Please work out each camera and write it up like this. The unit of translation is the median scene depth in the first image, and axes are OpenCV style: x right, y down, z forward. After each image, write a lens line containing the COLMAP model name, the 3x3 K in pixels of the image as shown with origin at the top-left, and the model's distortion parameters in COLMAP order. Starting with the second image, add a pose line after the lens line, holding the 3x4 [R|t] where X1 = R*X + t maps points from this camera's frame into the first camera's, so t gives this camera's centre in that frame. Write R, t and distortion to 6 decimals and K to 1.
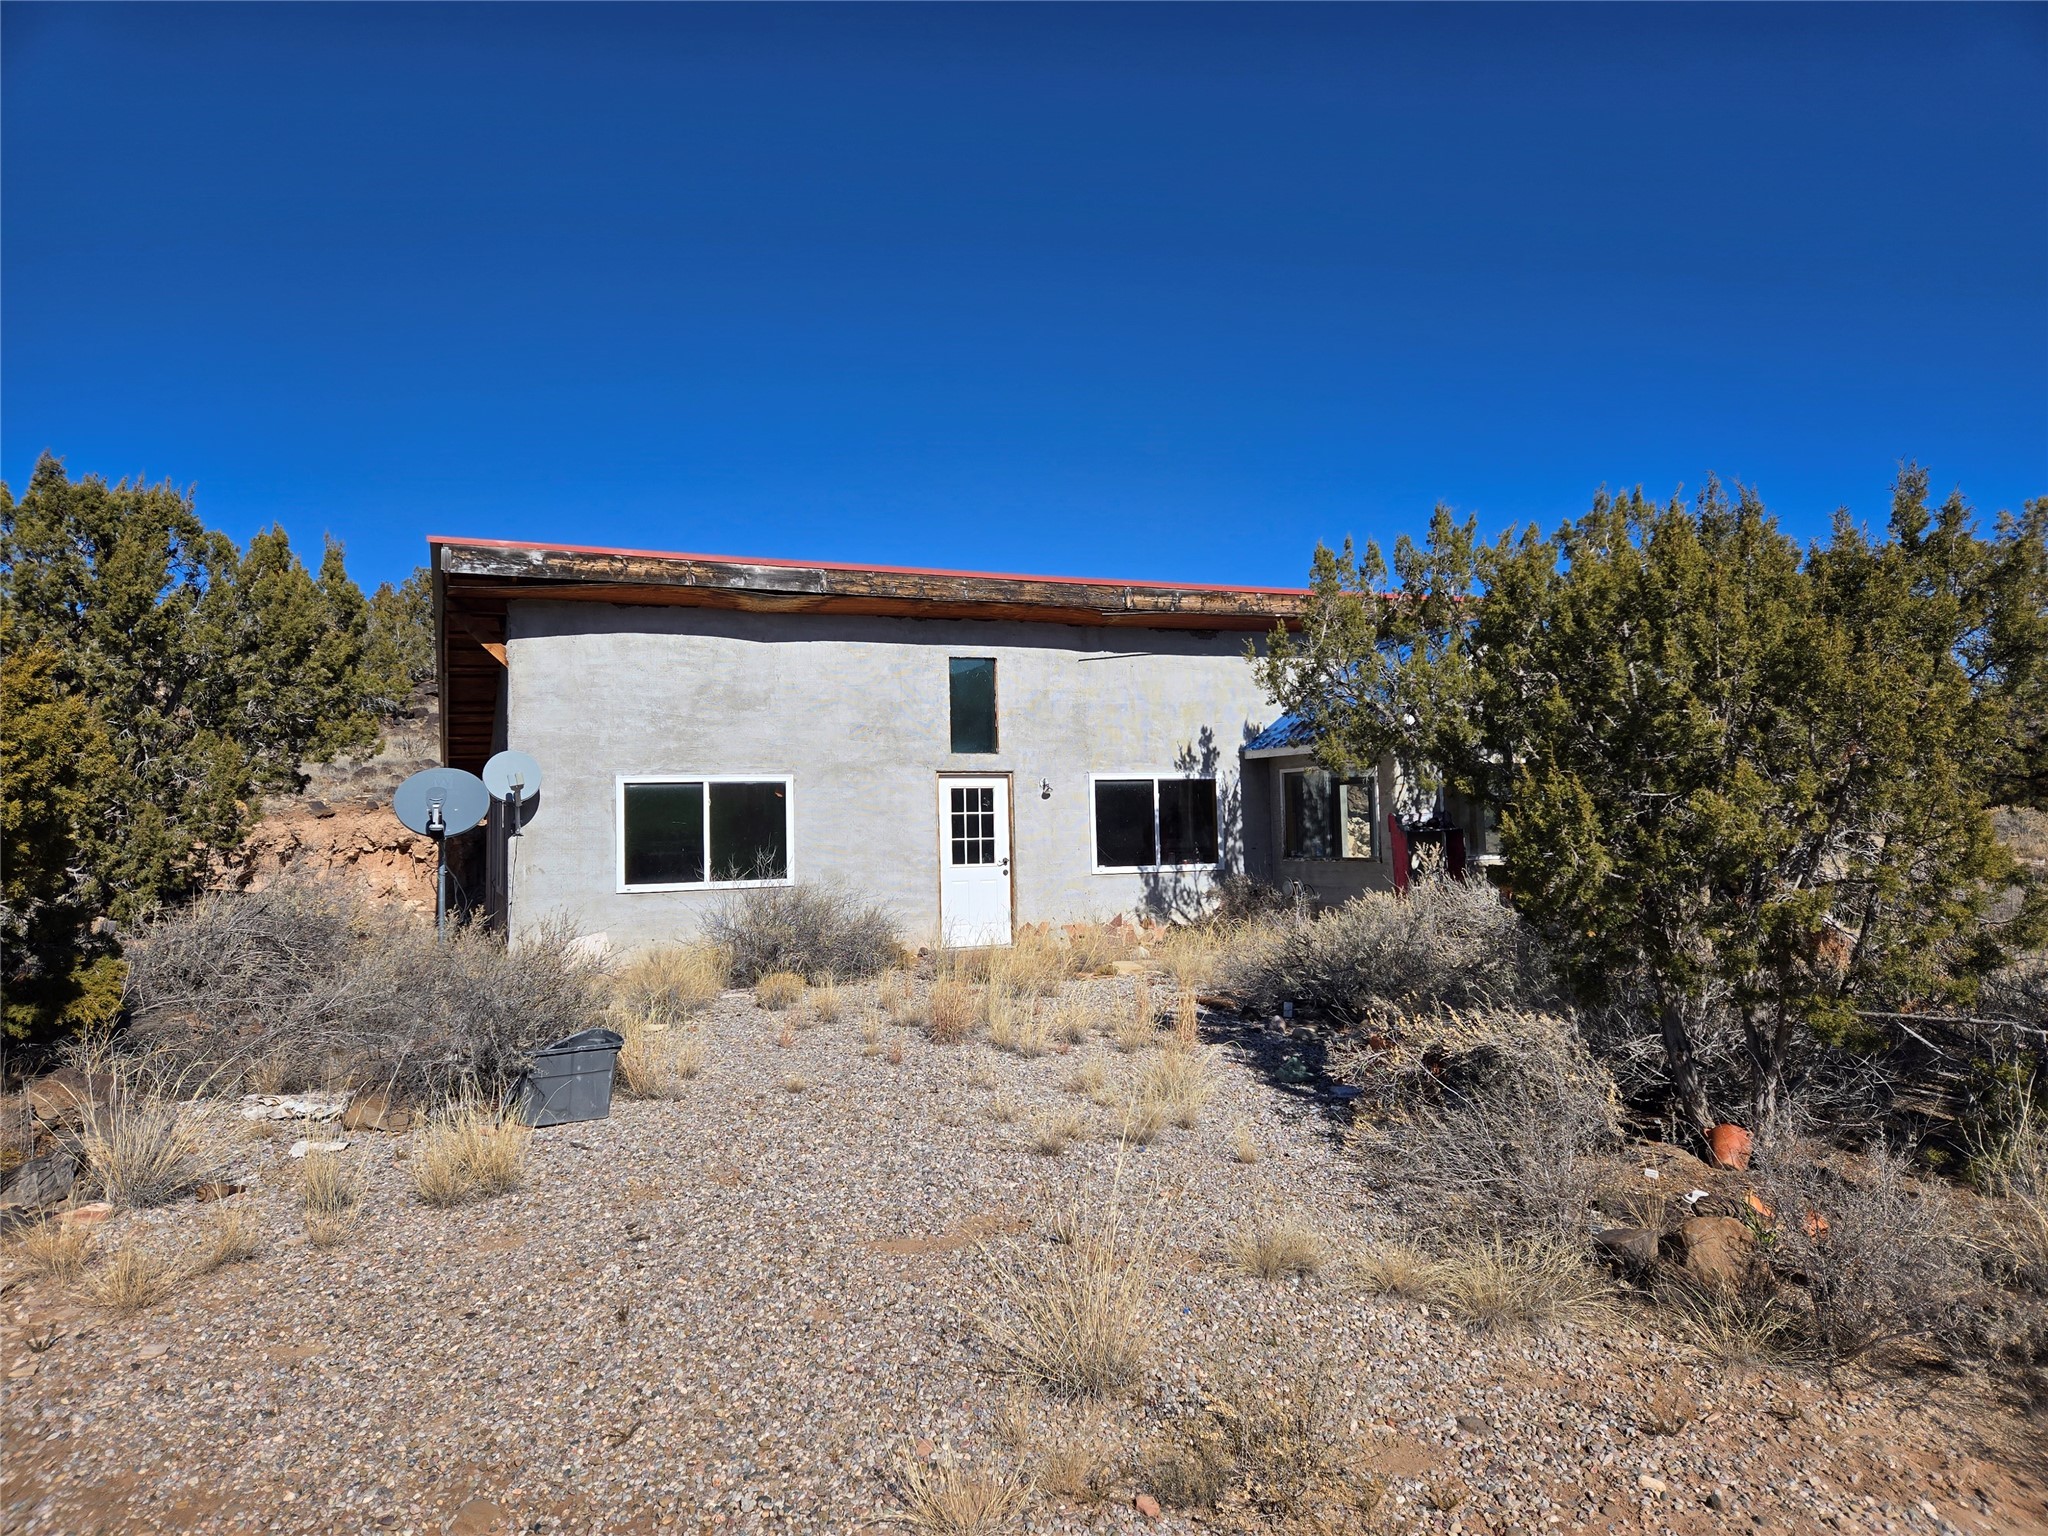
lens RADIAL K [[1357.3, 0, 1037.6], [0, 1357.3, 749.7], [0, 0, 1]] dist [0.091749, -0.077109]
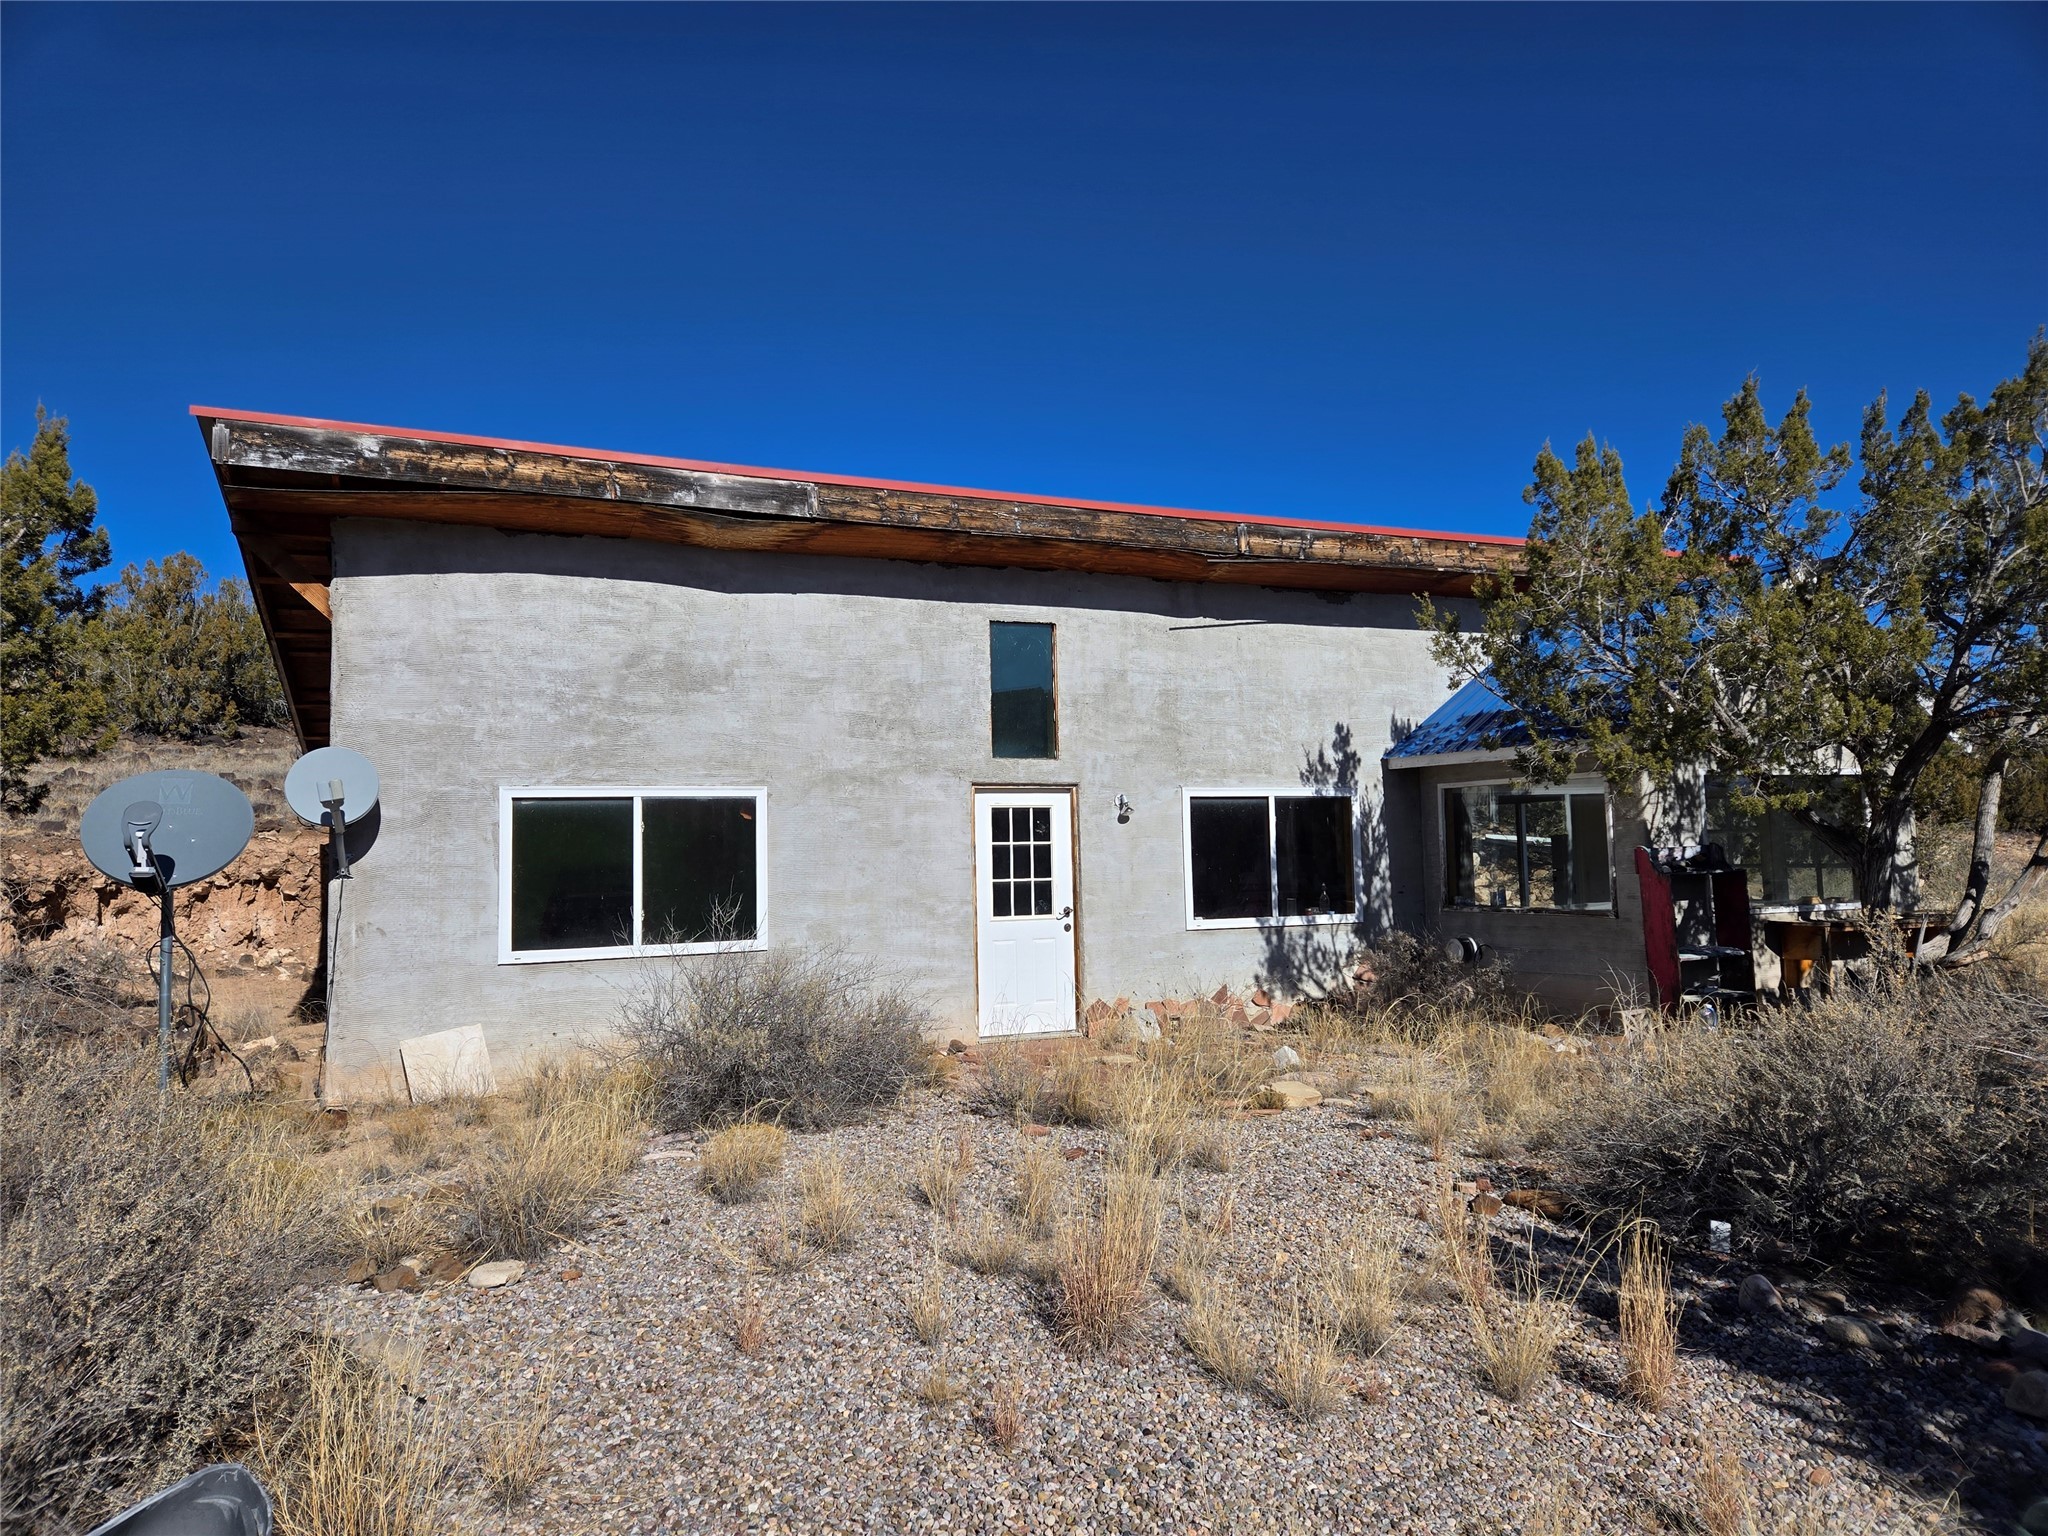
lens RADIAL K [[1351.7, 0, 1017.8], [0, 1351.7, 762.7], [0, 0, 1]] dist [0.090963, -0.073598]
pose [[0.999978, 0.003803, 0.005444, -0.055848], [-0.003769, 0.999974, -0.006138, 0.009735], [-0.005467, 0.006118, 0.999966, 0.309693]]
